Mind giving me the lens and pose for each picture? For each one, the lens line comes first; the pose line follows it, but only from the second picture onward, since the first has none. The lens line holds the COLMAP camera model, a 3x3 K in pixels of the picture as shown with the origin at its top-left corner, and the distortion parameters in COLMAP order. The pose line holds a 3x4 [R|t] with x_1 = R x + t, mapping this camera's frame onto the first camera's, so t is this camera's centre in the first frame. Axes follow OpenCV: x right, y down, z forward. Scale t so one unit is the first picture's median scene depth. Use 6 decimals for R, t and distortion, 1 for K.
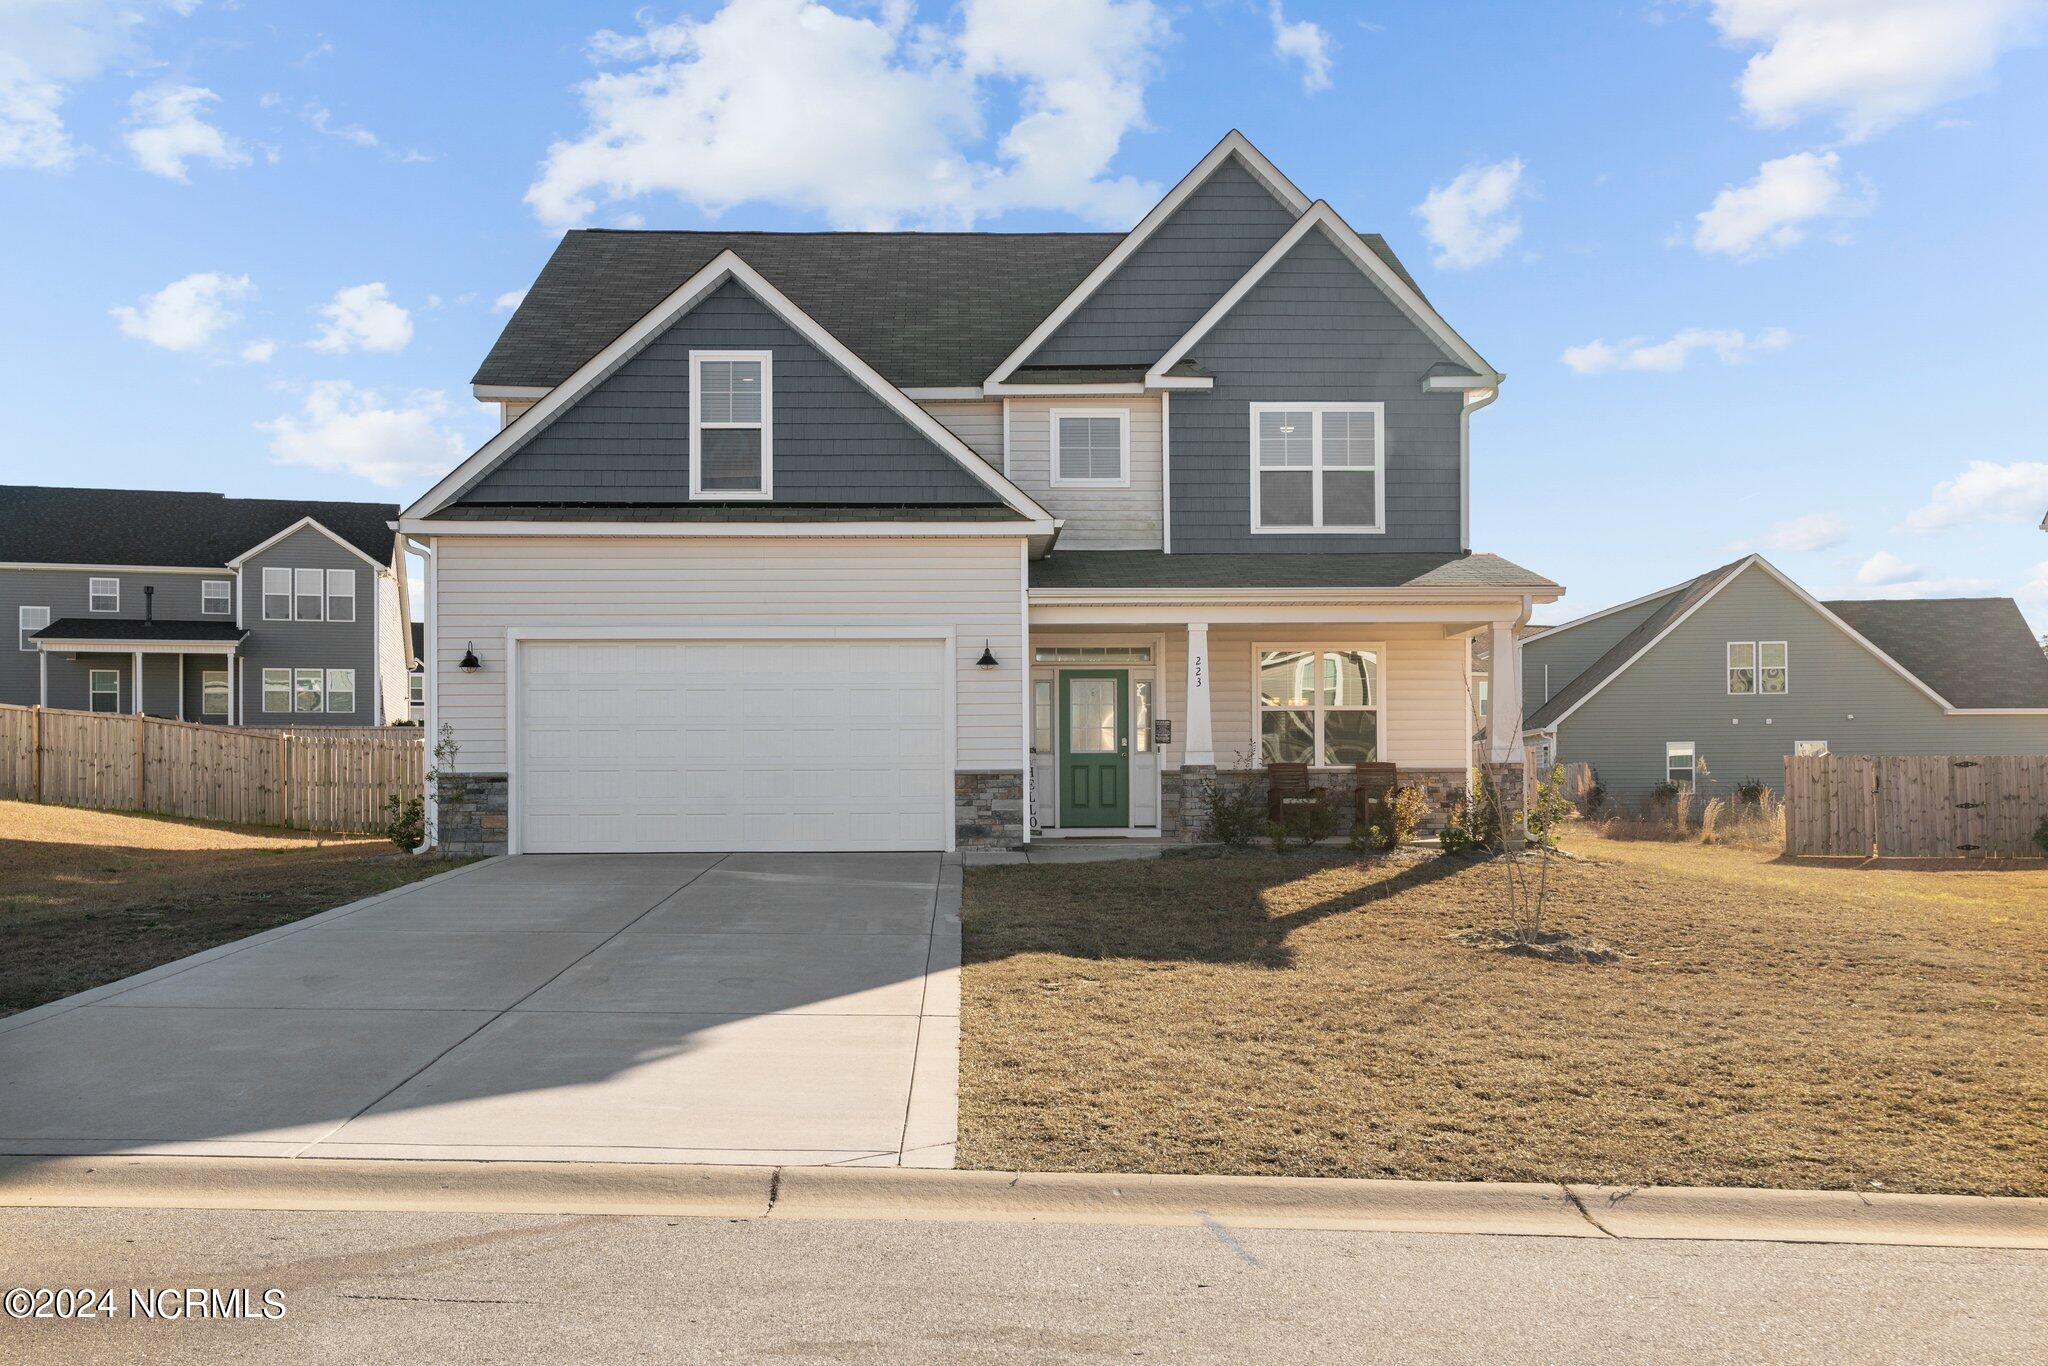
lens RADIAL K [[1762.2, 0, 1024.4], [0, 1762.2, 795.9], [0, 0, 1]] dist [0.005876, 0.004483]
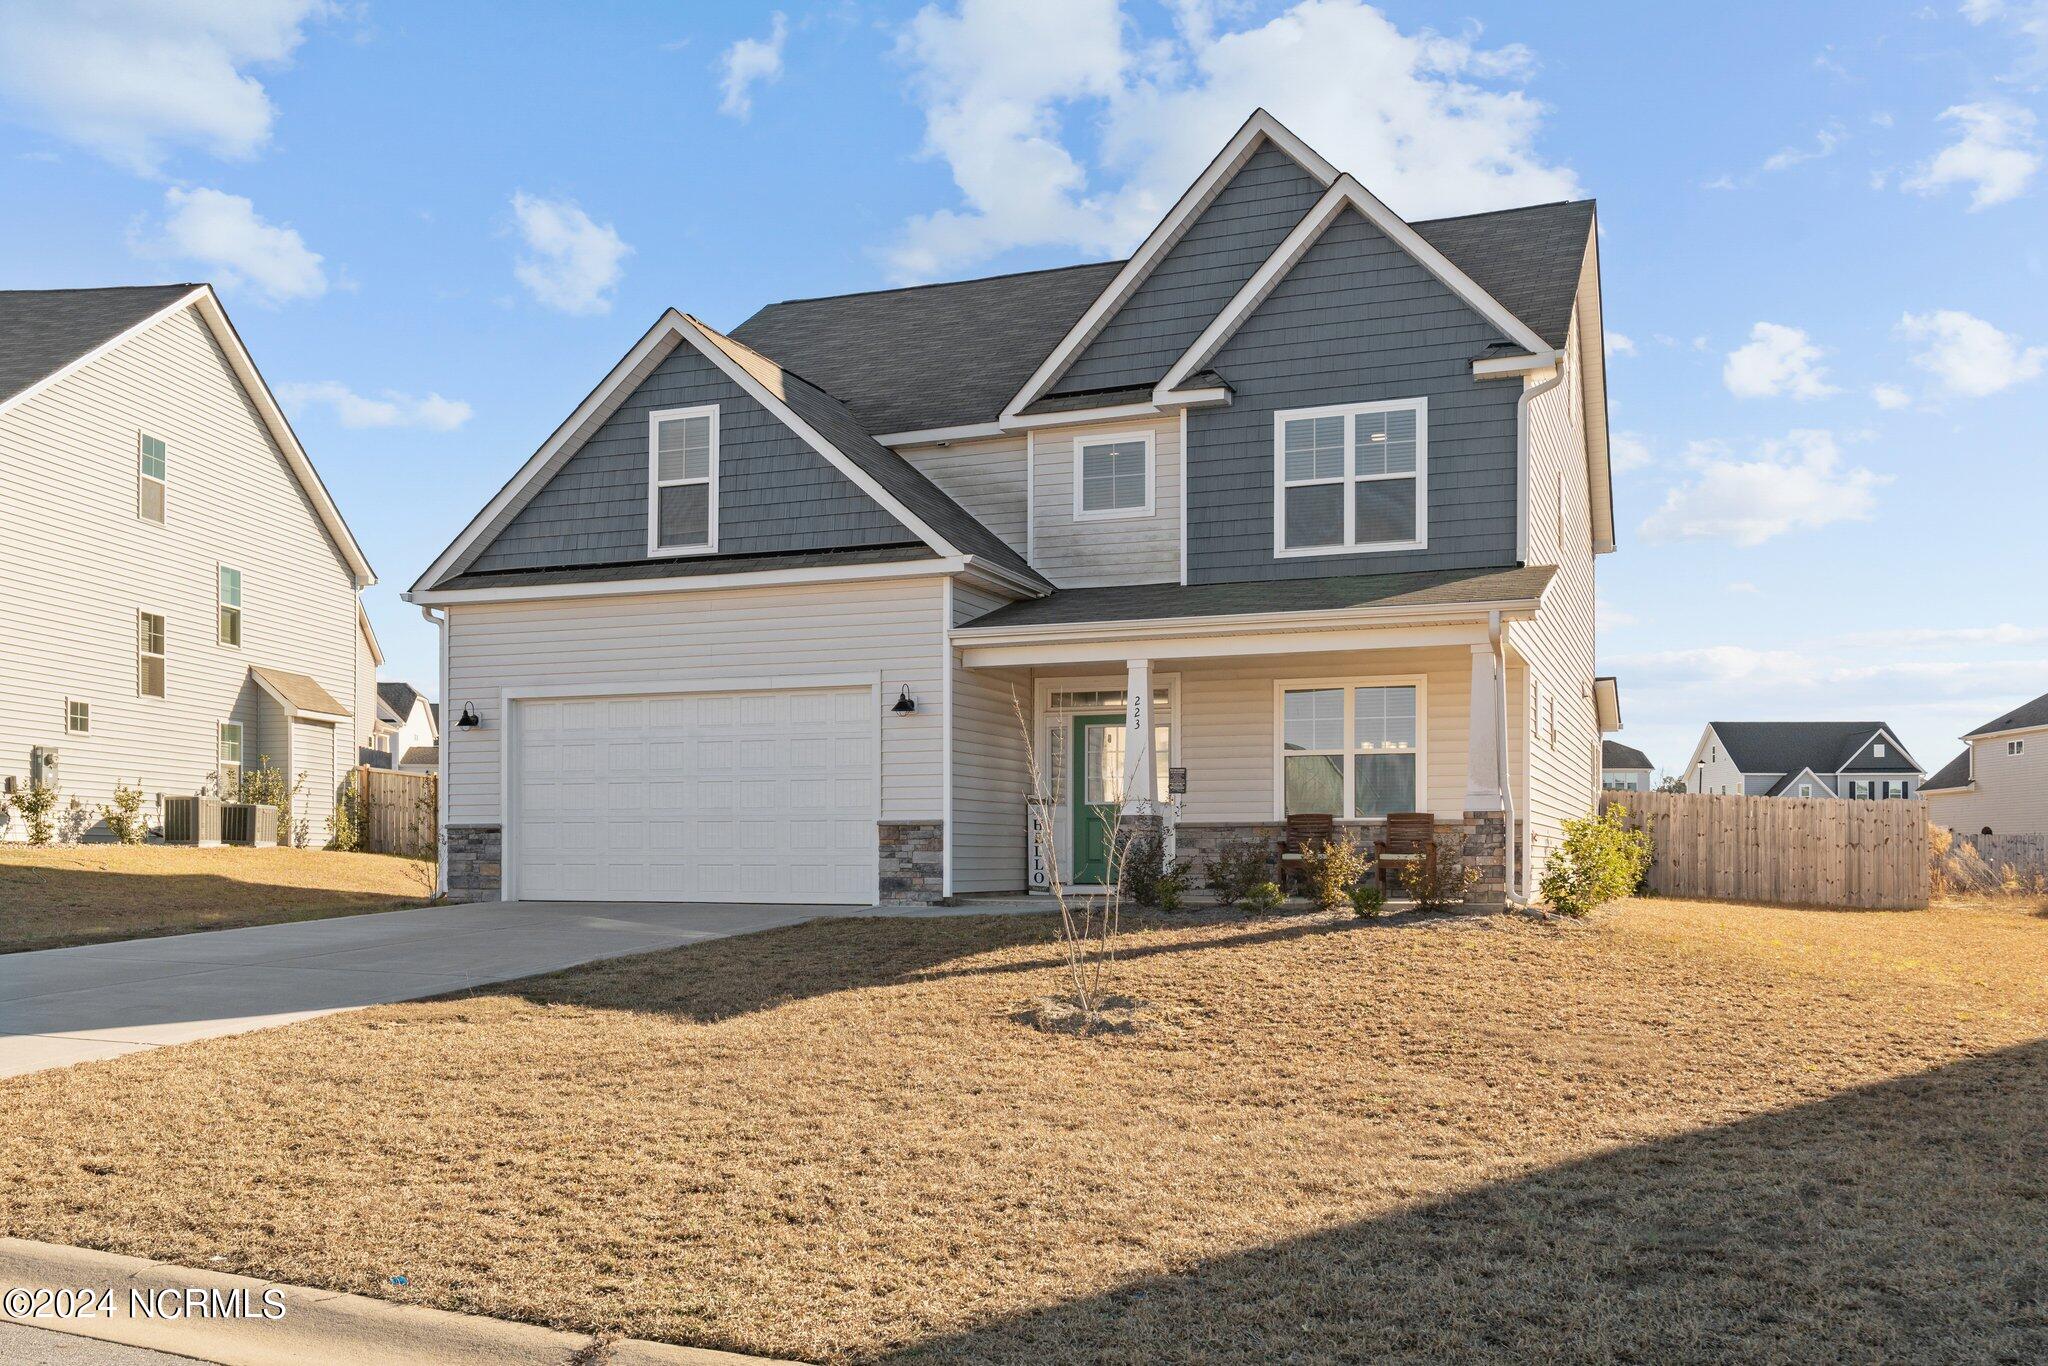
lens RADIAL K [[1806.0, 0, 1025.6], [0, 1806.0, 870.7], [0, 0, 1]] dist [-0.016325, 0.130867]
pose [[0.917796, 0.008320, -0.396966, 0.378638], [-0.007564, 0.999965, 0.003471, 0.007737], [0.396981, -0.000183, 0.917827, 0.109088]]
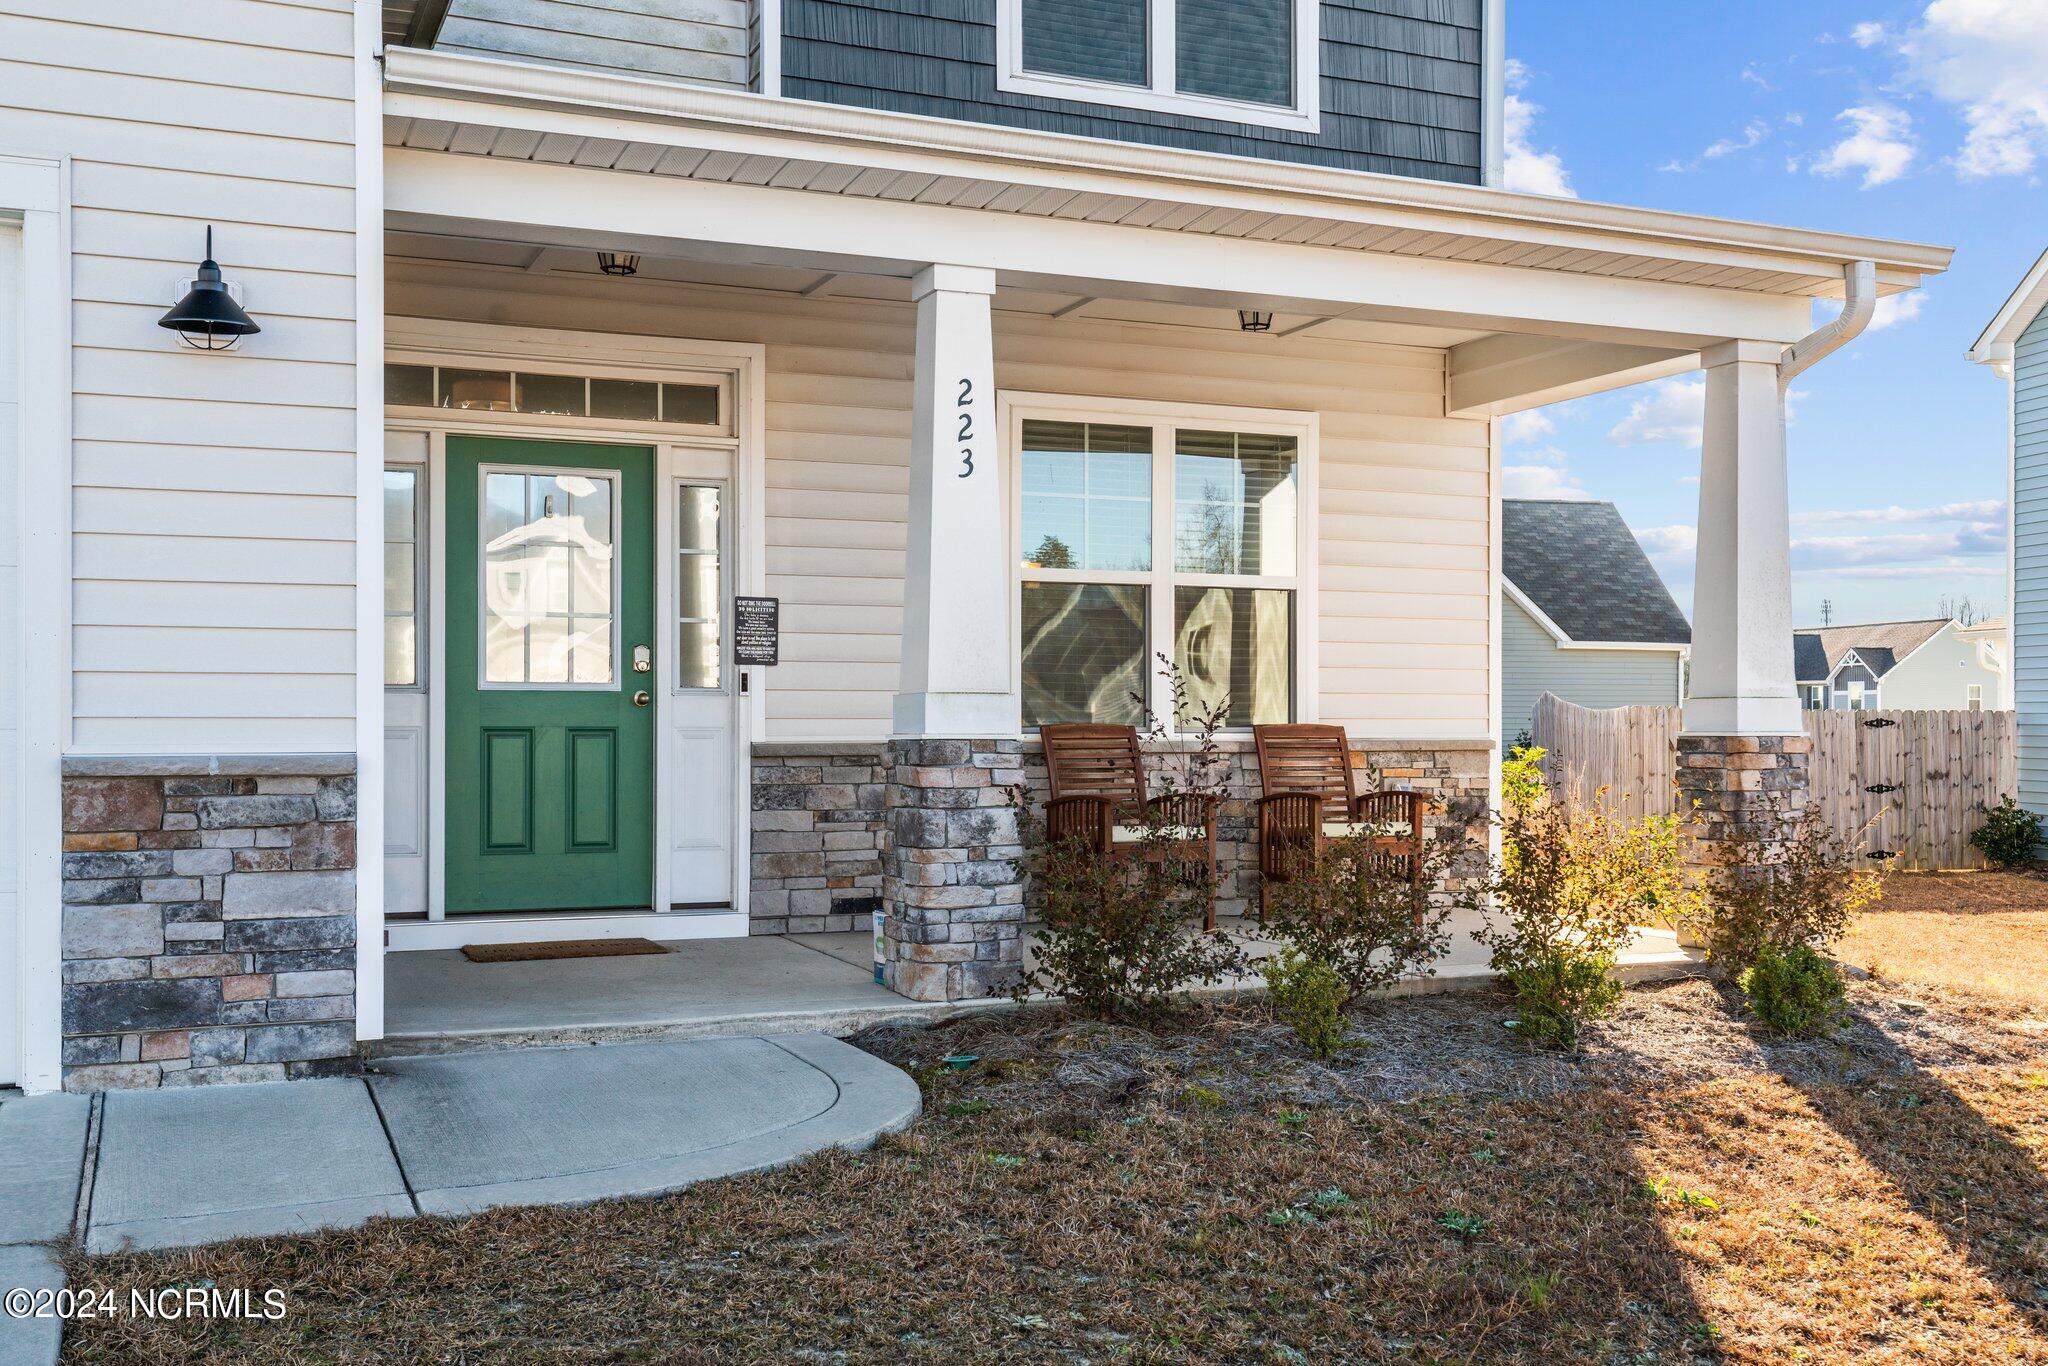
lens RADIAL K [[2013.1, 0, 1025.8], [0, 2013.1, 734.2], [0, 0, 1]] dist [0.007042, 0.005526]
pose [[0.933458, 0.006410, 0.358629, -0.013364], [-0.006835, 0.999977, -0.000082, -0.016513], [-0.358621, -0.002375, 0.933480, 0.613260]]
